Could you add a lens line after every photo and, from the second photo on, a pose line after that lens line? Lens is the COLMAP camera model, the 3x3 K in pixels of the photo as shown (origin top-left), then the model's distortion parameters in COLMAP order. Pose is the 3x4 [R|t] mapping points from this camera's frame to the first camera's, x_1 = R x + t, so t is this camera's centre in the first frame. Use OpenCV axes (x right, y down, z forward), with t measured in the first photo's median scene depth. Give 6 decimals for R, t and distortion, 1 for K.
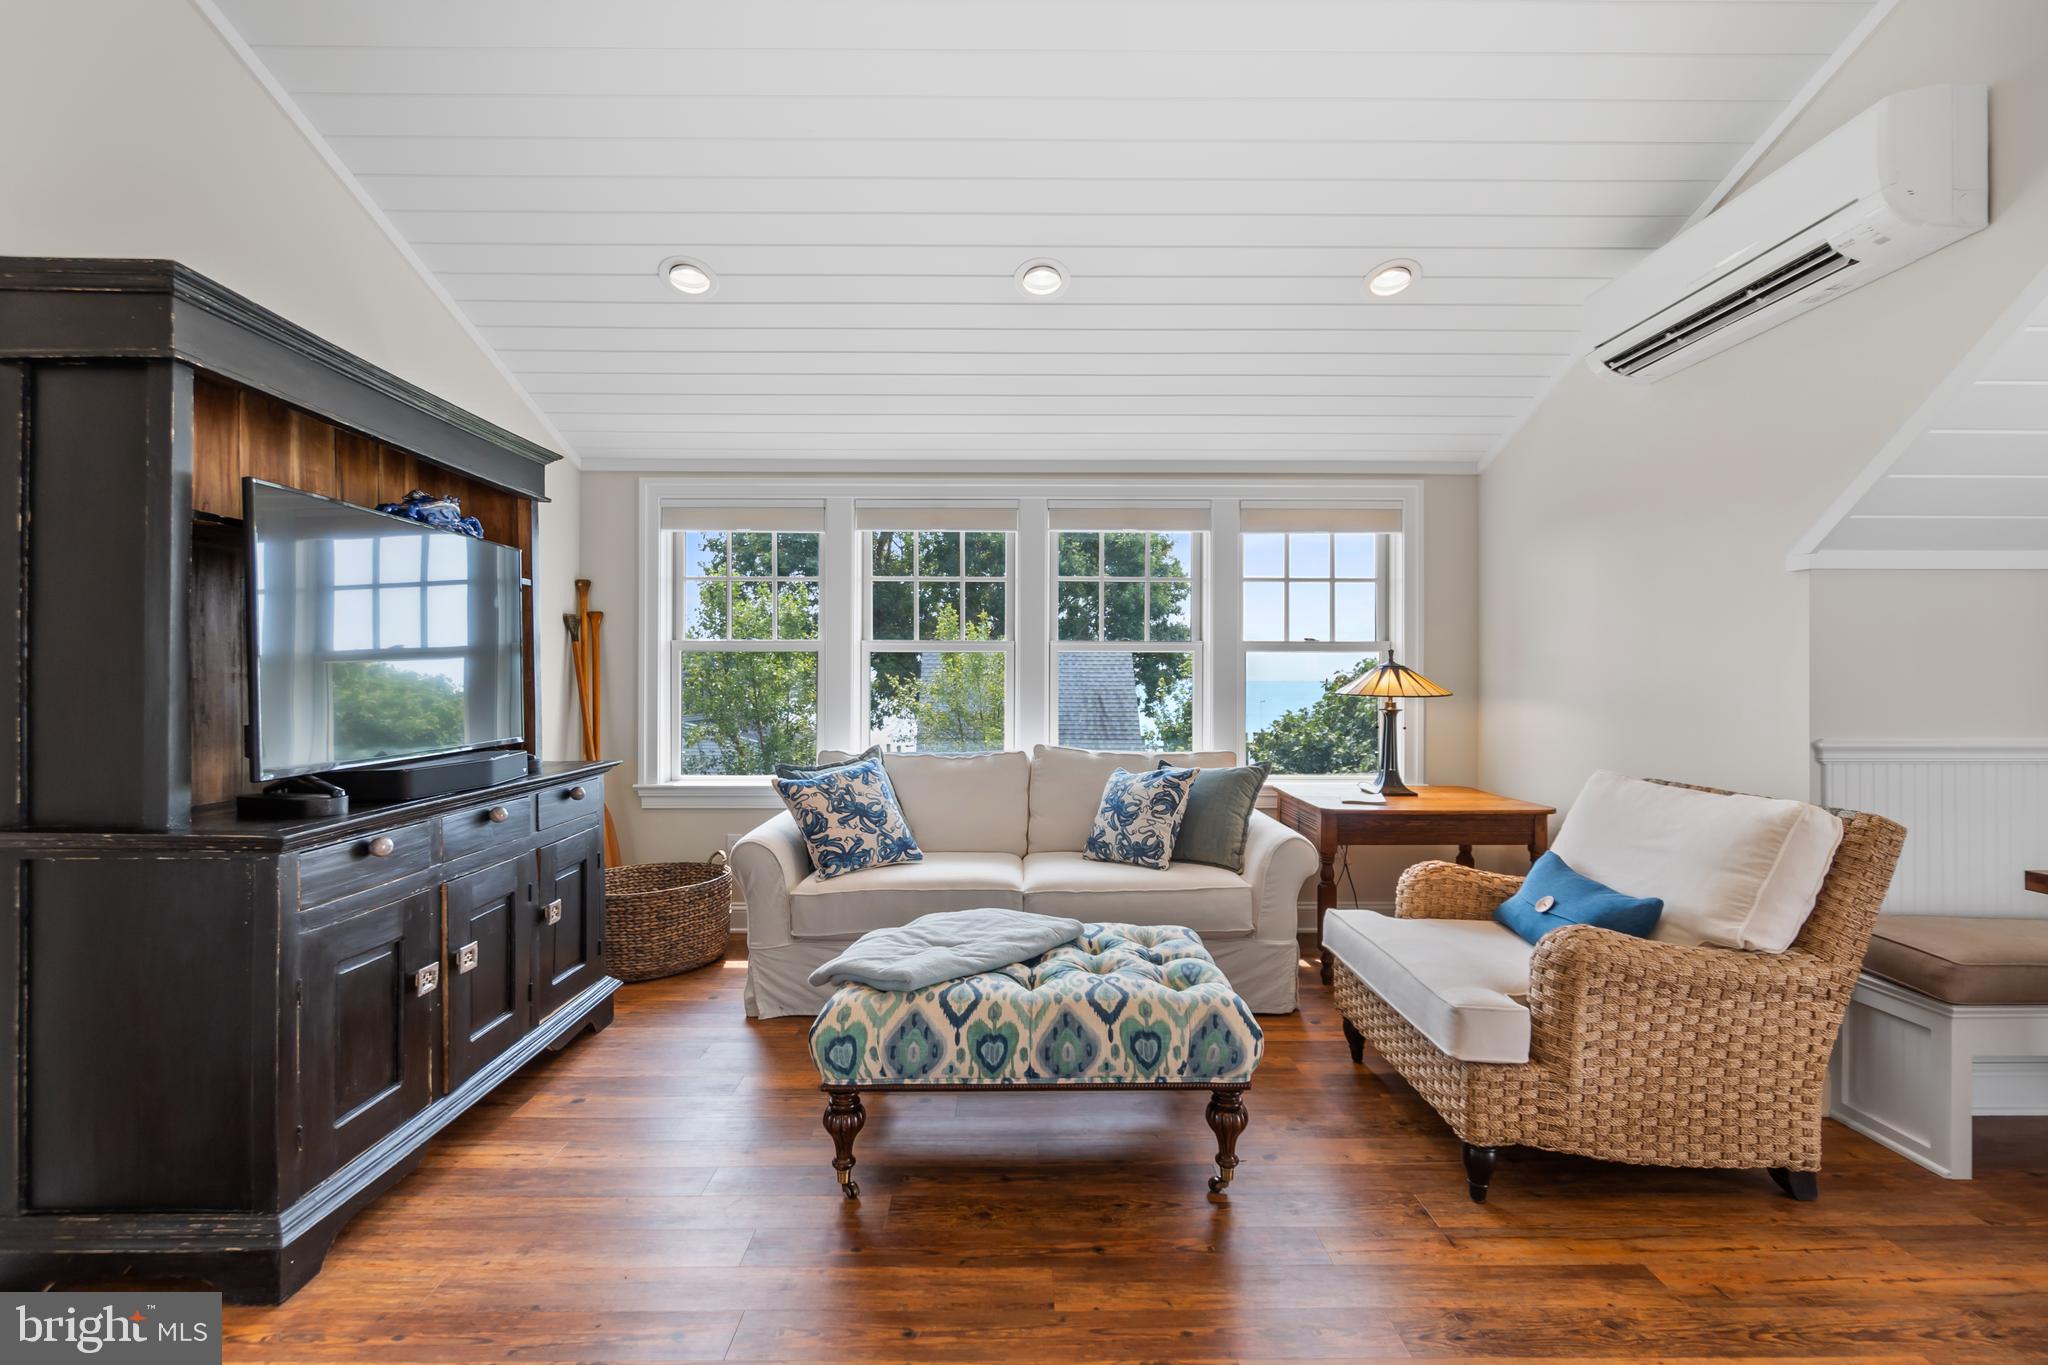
lens RADIAL K [[893.9, 0, 1010.9], [0, 893.9, 685.6], [0, 0, 1]] dist [-0.002931, -0.000910]
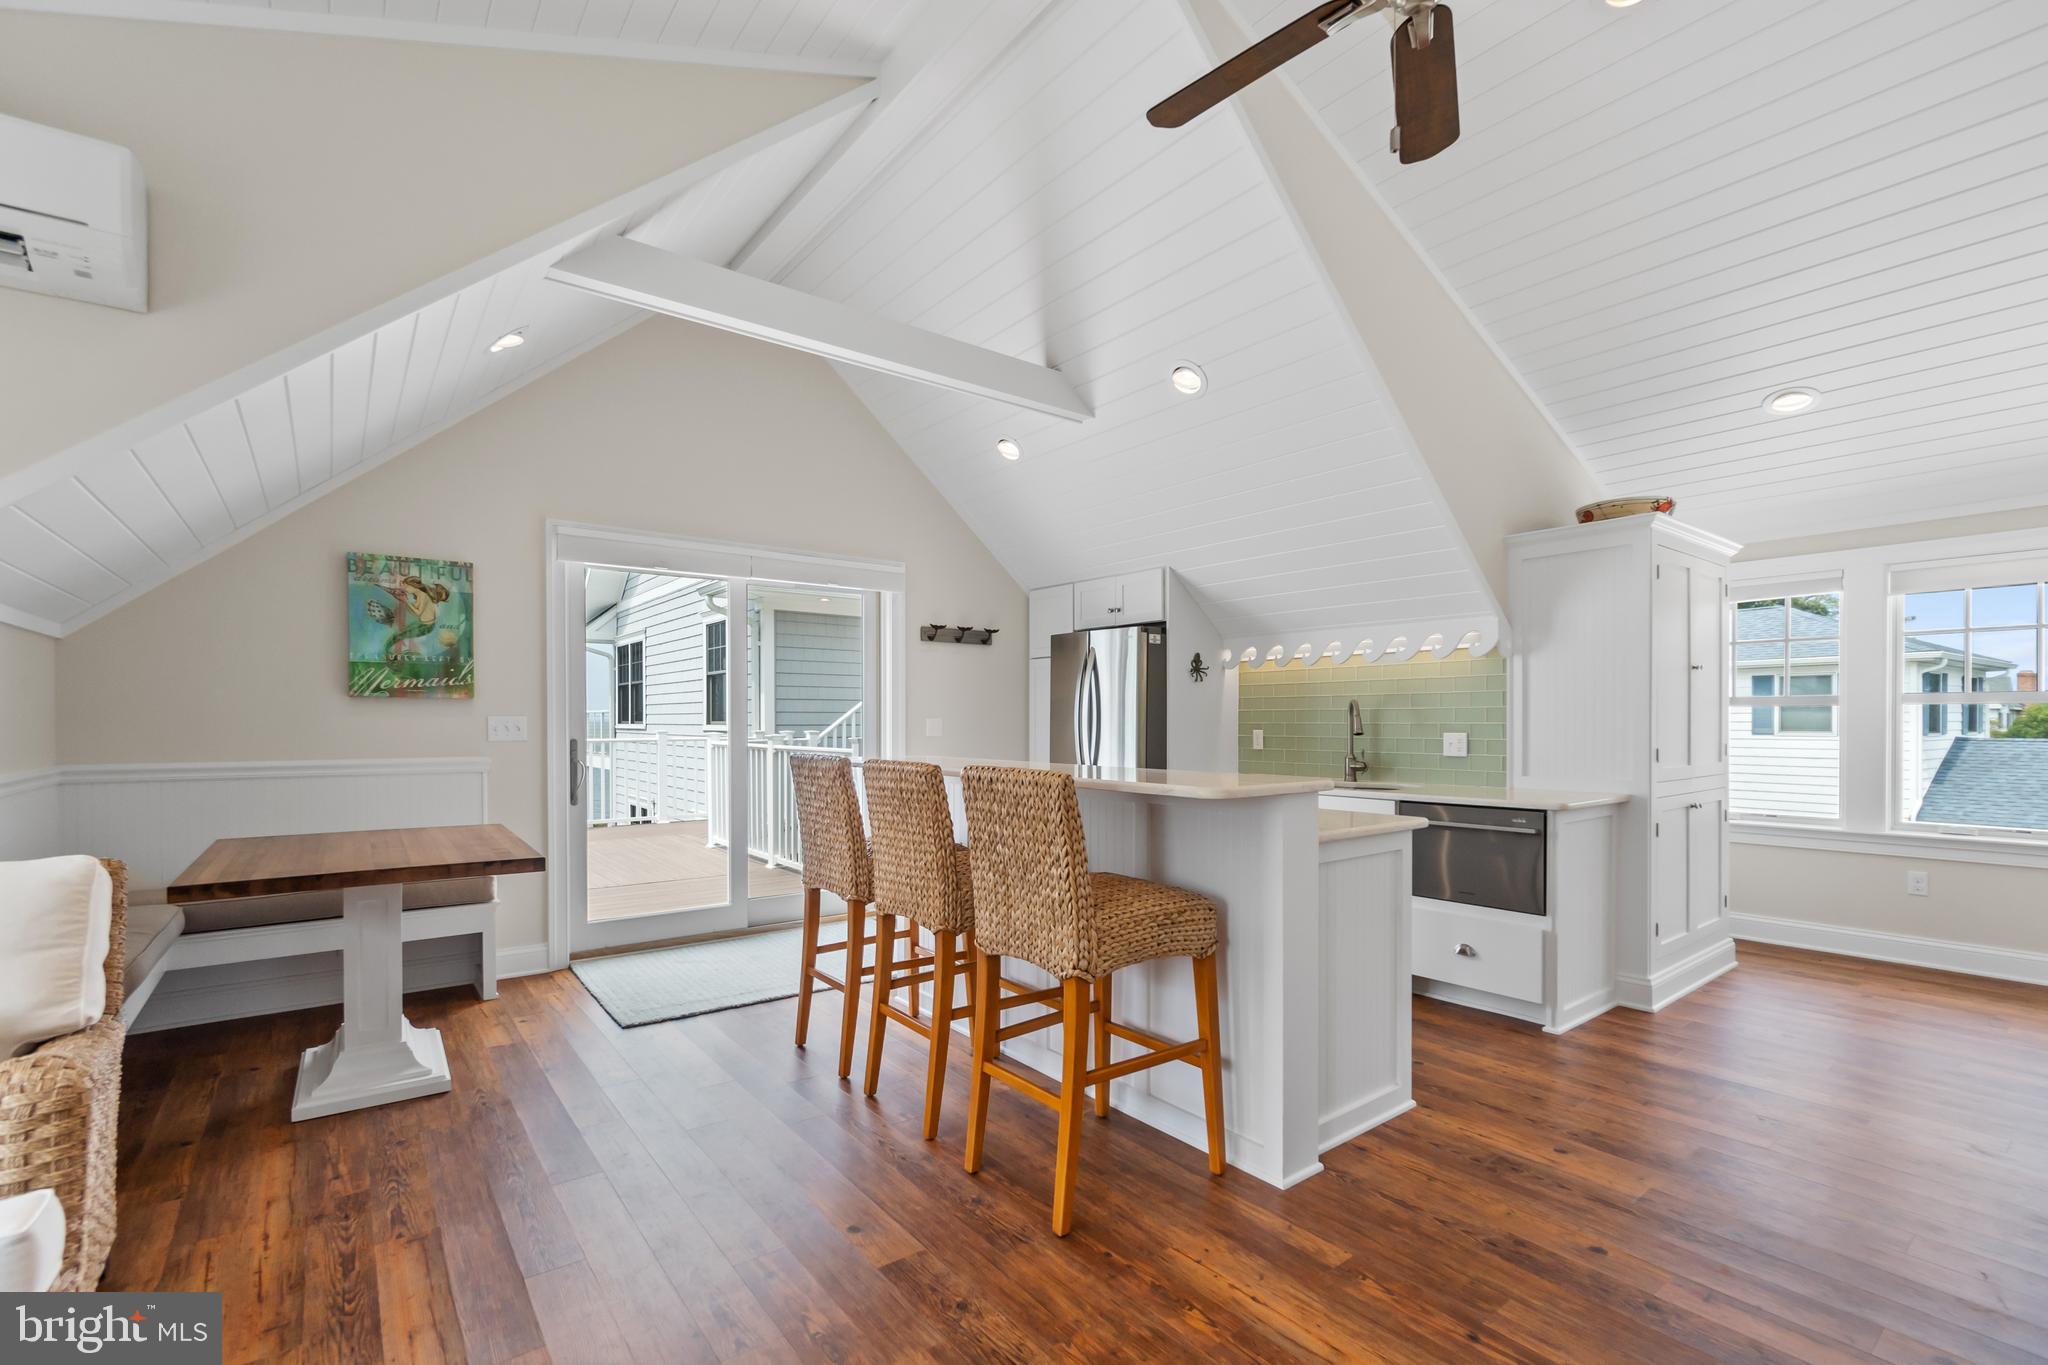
lens RADIAL K [[893.9, 0, 1026.2], [0, 893.9, 730.0], [0, 0, 1]] dist [-0.002931, -0.000910]
pose [[-0.604849, -0.008564, 0.796294, -0.292229], [0.005103, 0.999880, 0.014630, -0.004566], [-0.796324, 0.012912, -0.604733, 0.510616]]
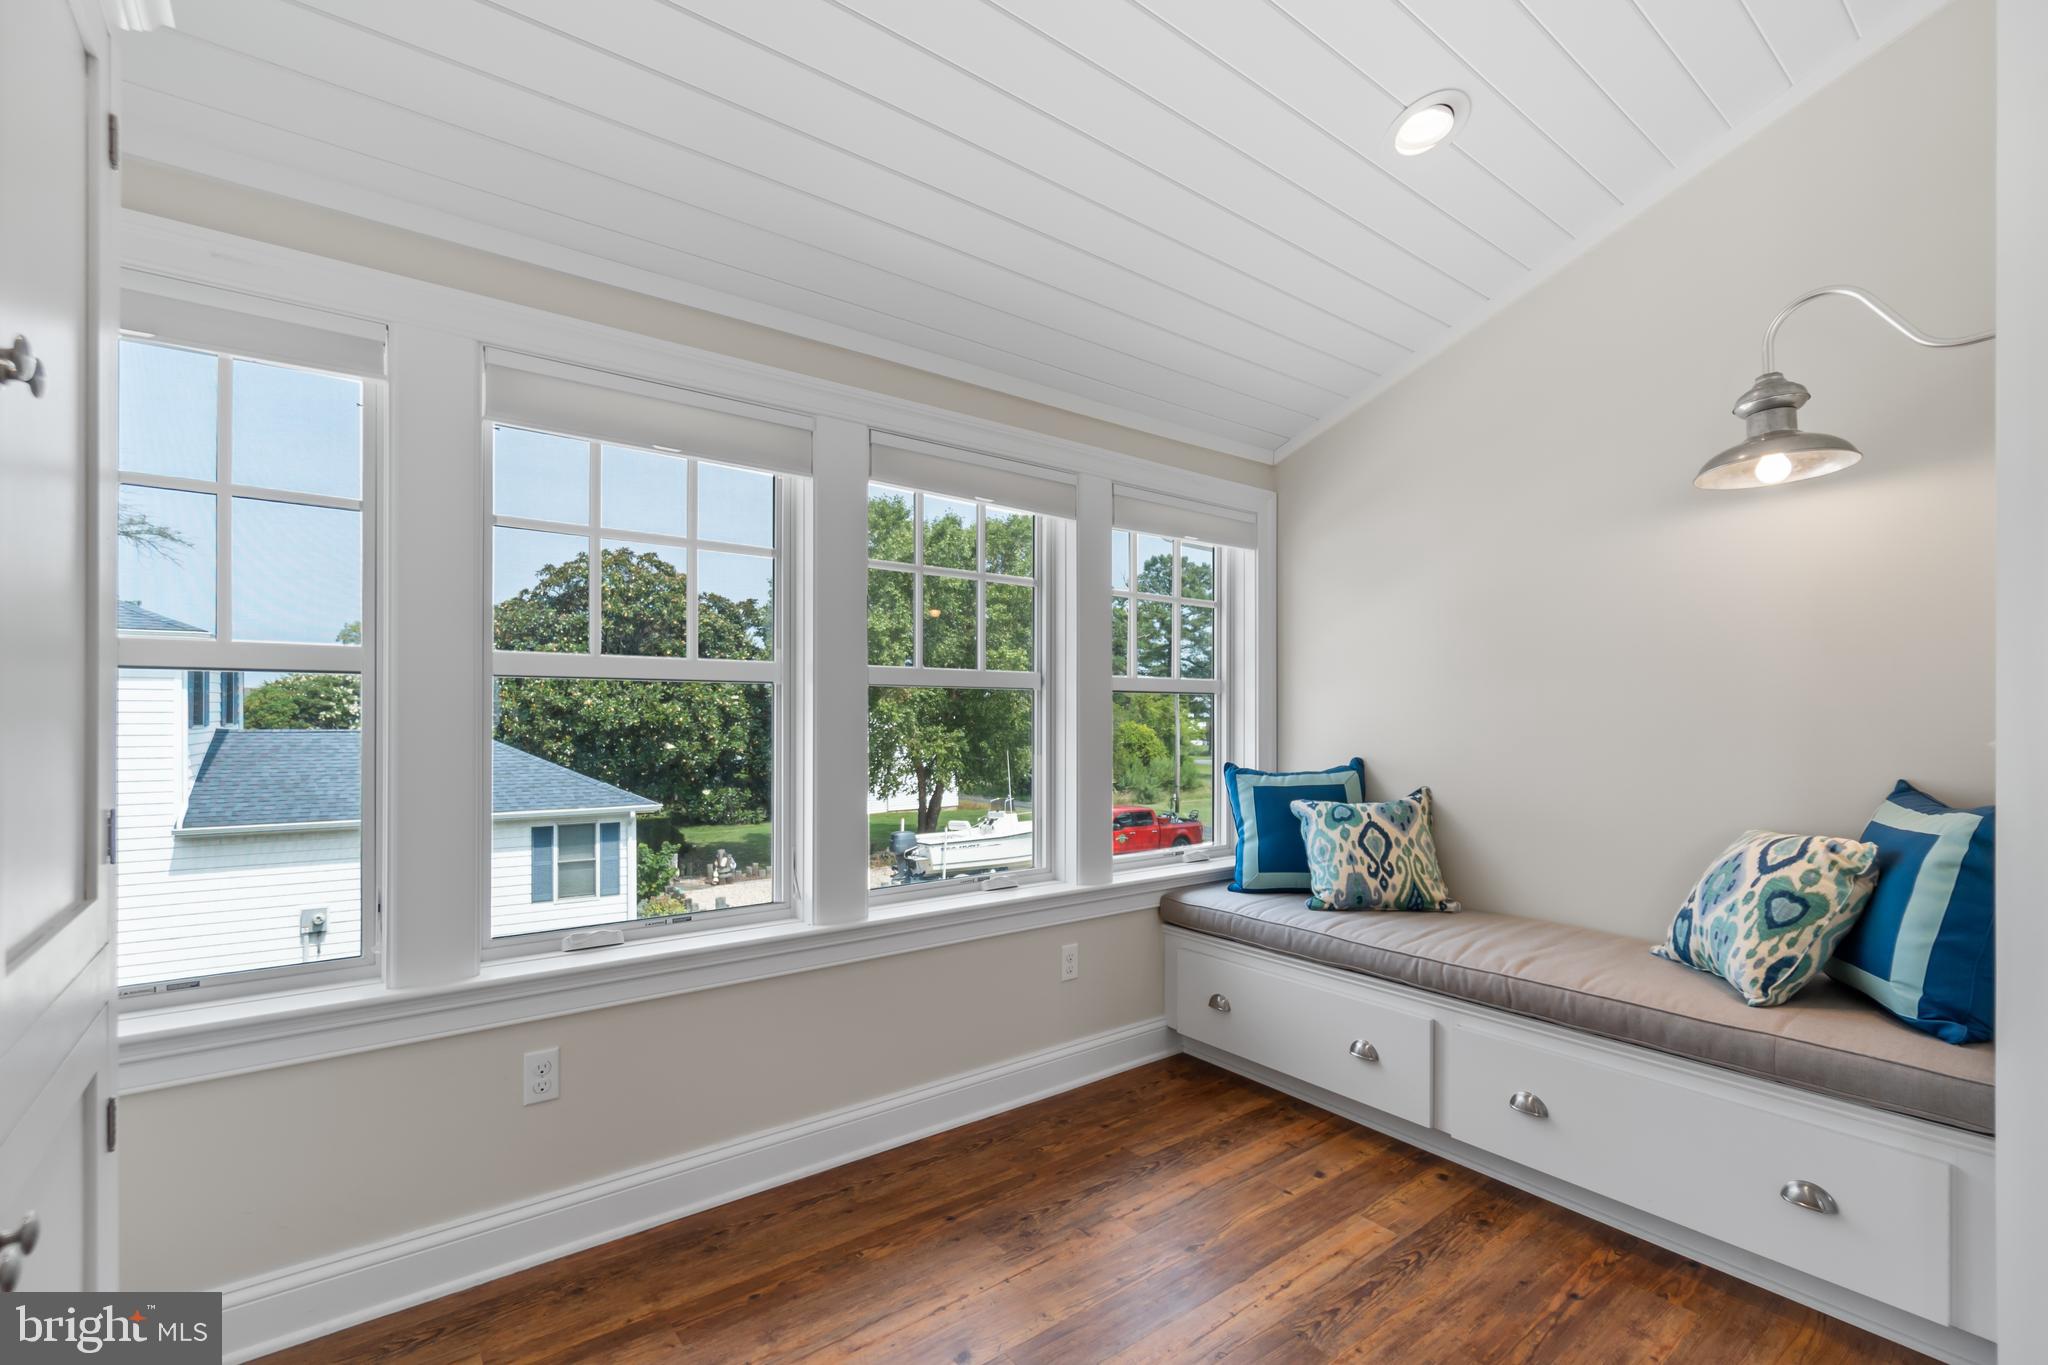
lens RADIAL K [[893.9, 0, 1018.5], [0, 893.9, 712.6], [0, 0, 1]] dist [-0.002931, -0.000910]
pose [[-0.796805, -0.004811, -0.604217, 0.089929], [-0.008098, 0.999964, 0.002717, 0.005216], [0.604182, 0.007058, -0.796815, -0.759747]]
